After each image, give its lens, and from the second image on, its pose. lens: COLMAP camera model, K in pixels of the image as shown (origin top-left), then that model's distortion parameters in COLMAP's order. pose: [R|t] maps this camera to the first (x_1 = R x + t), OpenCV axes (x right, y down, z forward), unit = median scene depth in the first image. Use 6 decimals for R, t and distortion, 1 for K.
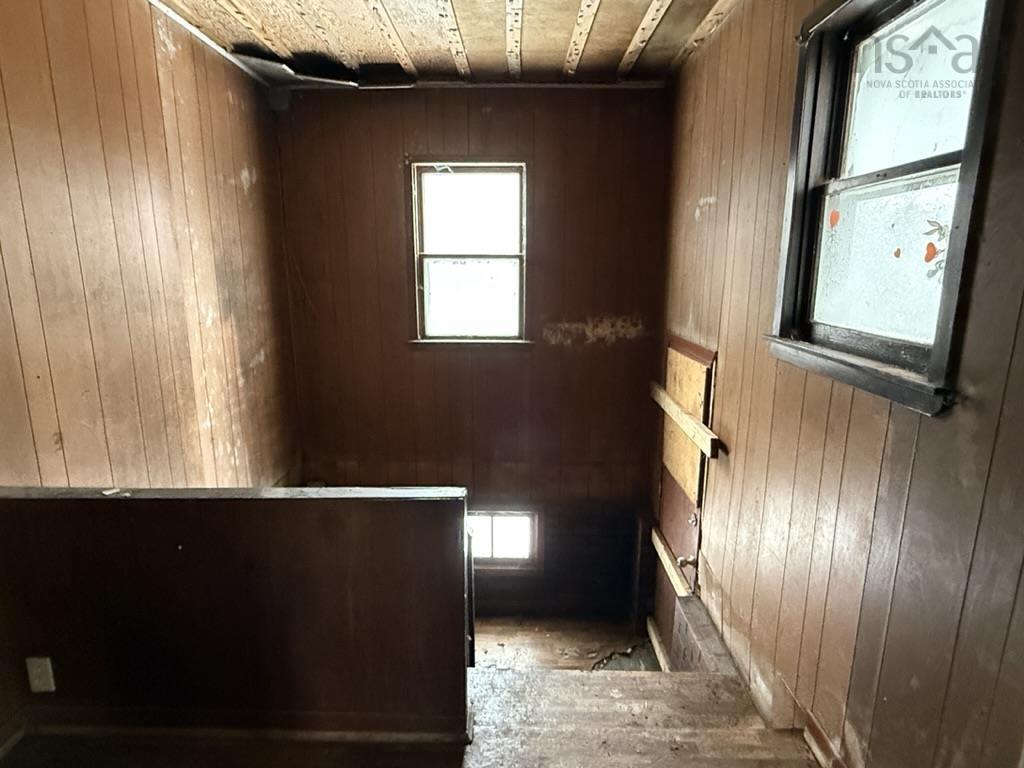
lens RADIAL K [[567.0, 0, 508.8], [0, 567.0, 381.7], [0, 0, 1]] dist [0.001906, 0.000473]
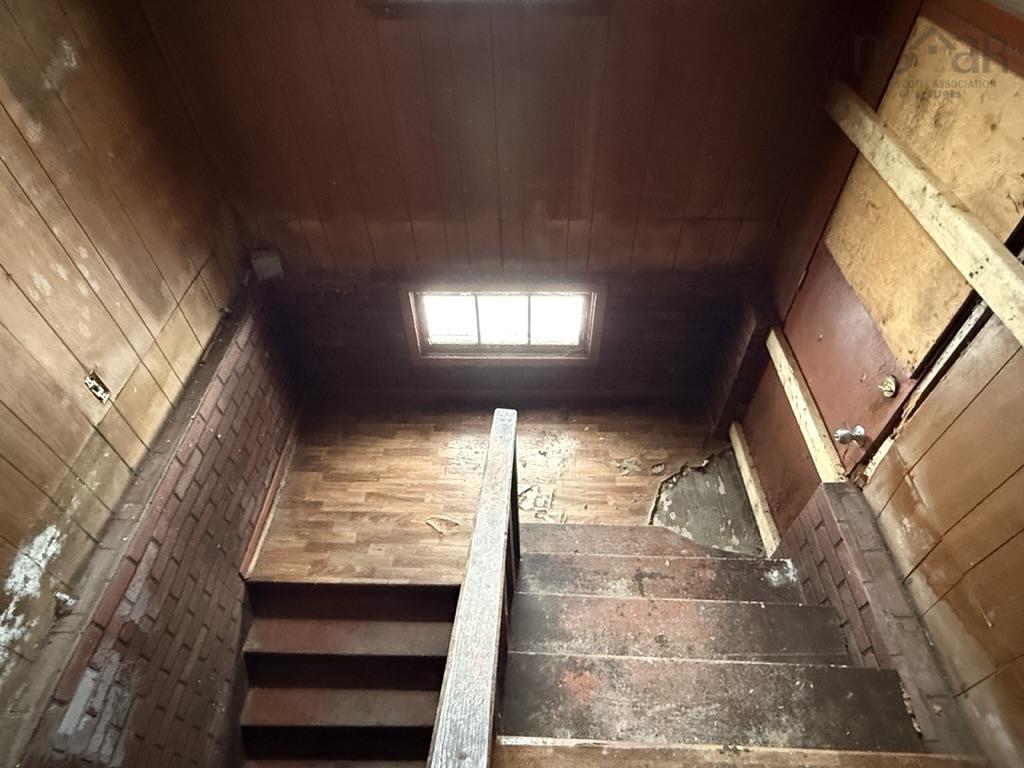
lens RADIAL K [[567.0, 0, 508.8], [0, 567.0, 381.7], [0, 0, 1]] dist [0.001906, 0.000473]
pose [[0.999572, -0.009222, -0.027779, -0.040168], [0.023638, 0.814059, 0.580301, -0.087783], [0.017262, -0.580709, 0.813928, 0.417111]]
